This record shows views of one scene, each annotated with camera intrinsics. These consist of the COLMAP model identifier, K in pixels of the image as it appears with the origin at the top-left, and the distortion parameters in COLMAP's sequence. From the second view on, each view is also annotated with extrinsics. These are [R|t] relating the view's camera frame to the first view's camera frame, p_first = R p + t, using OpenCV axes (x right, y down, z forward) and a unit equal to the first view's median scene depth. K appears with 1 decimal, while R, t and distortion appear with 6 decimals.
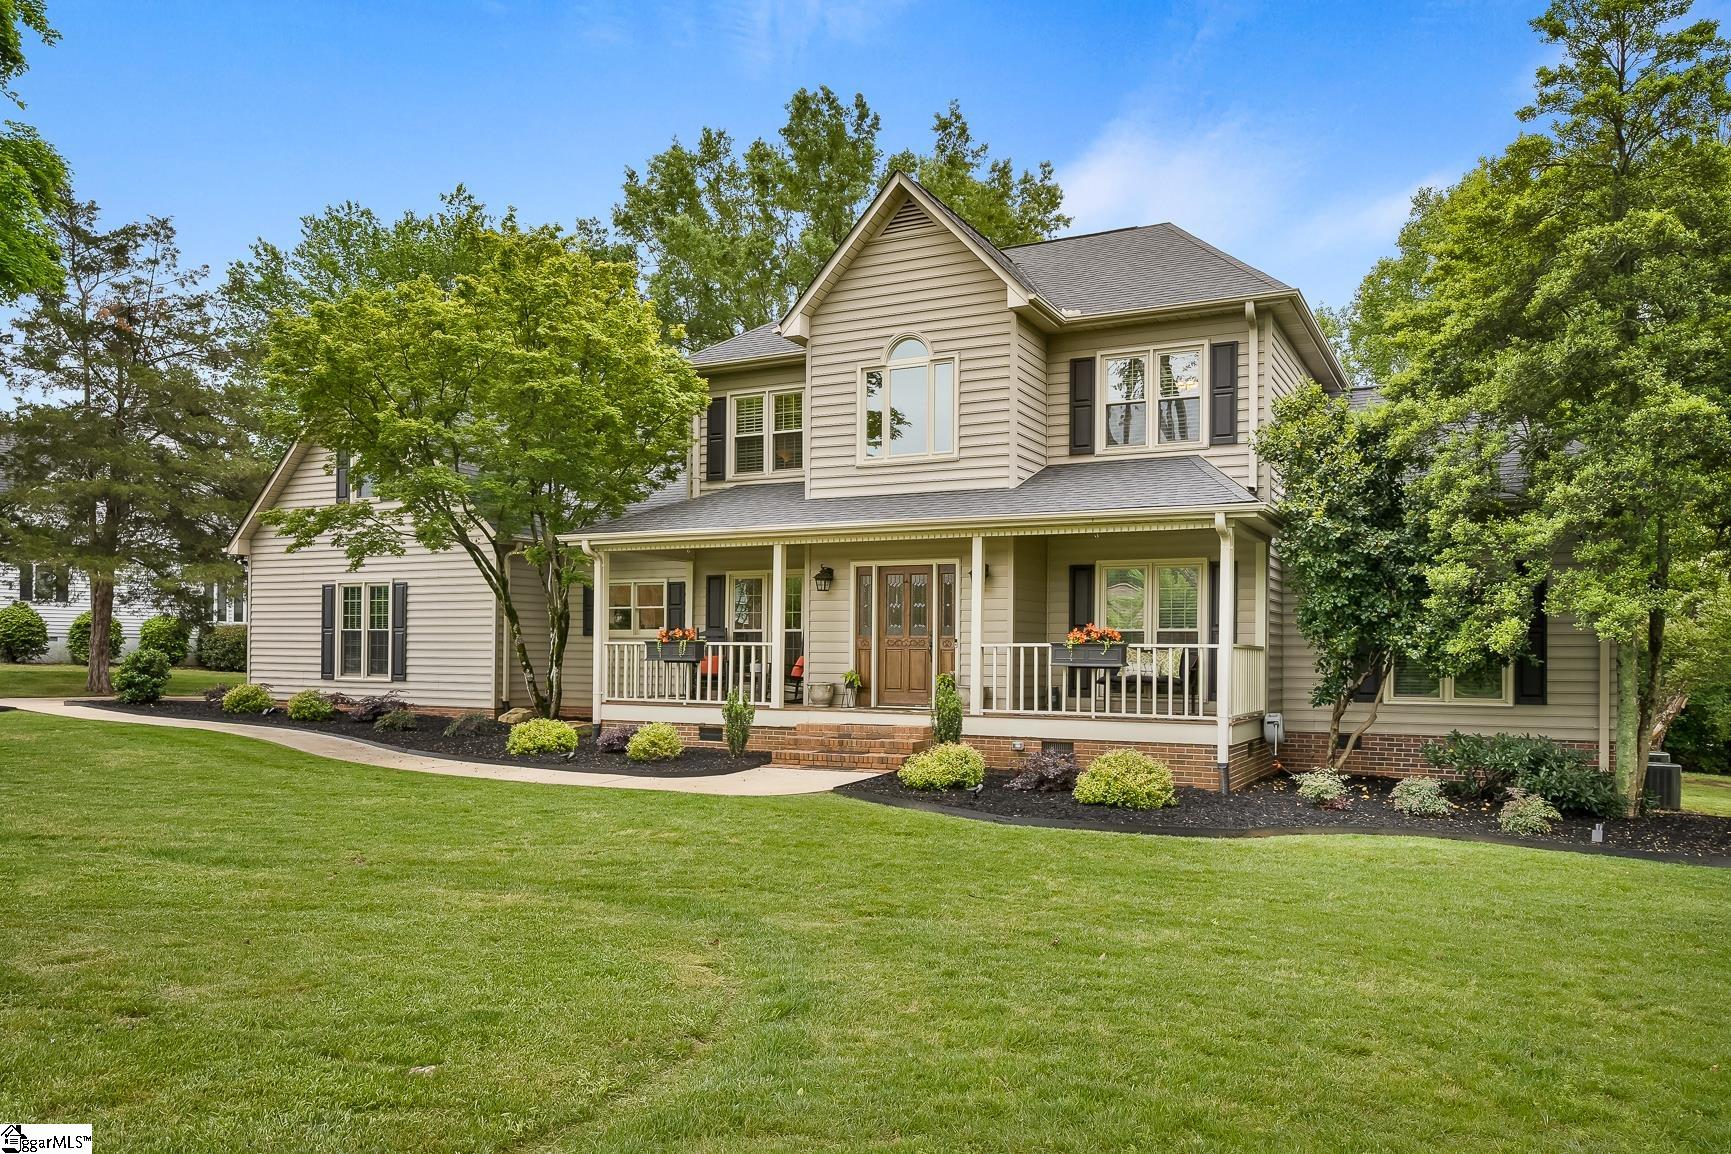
lens RADIAL K [[1153.7, 0, 866.3], [0, 1153.7, 586.5], [0, 0, 1]] dist [0.006967, 0.000078]
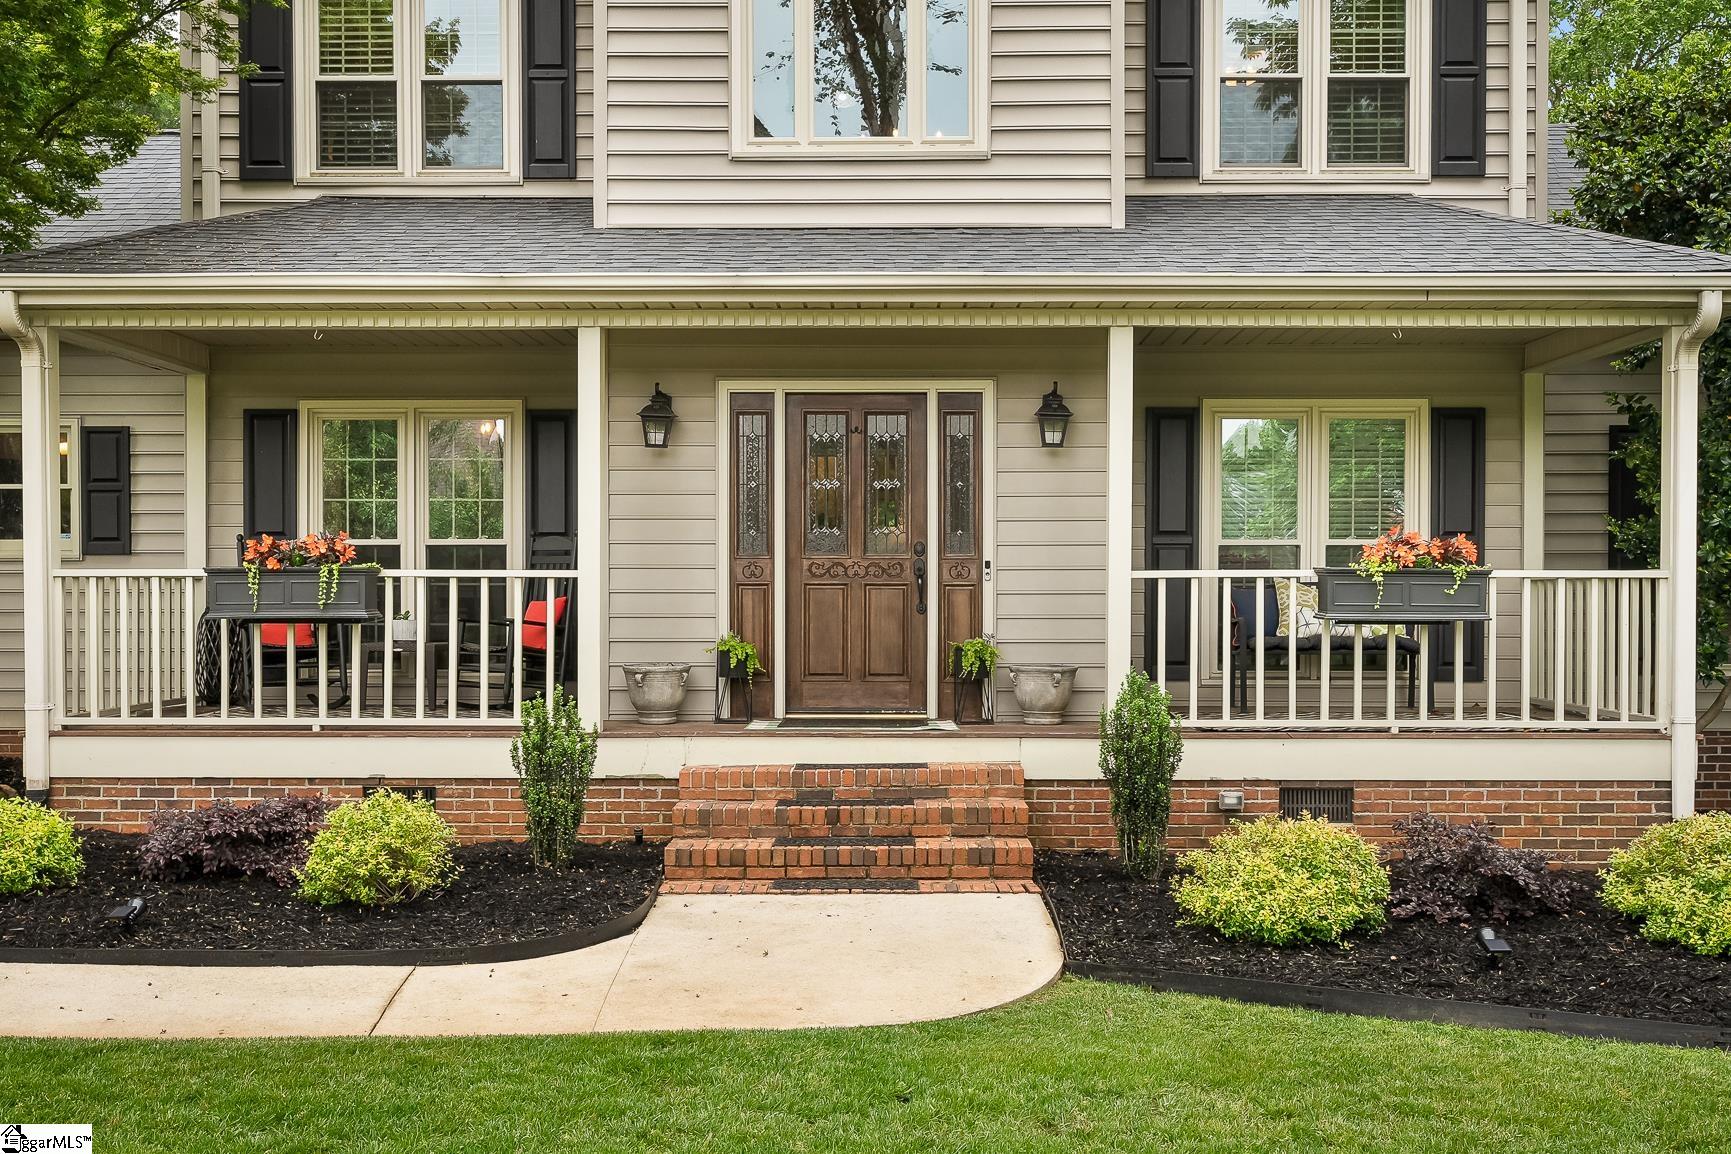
lens RADIAL K [[1731.1, 0, 865.1], [0, 1731.1, 572.9], [0, 0, 1]] dist [0.006717, 0.000000]
pose [[0.901890, -0.004193, 0.431946, -0.245644], [-0.017902, 0.998731, 0.047073, 0.018883], [-0.431595, -0.050187, 0.900670, 0.402163]]
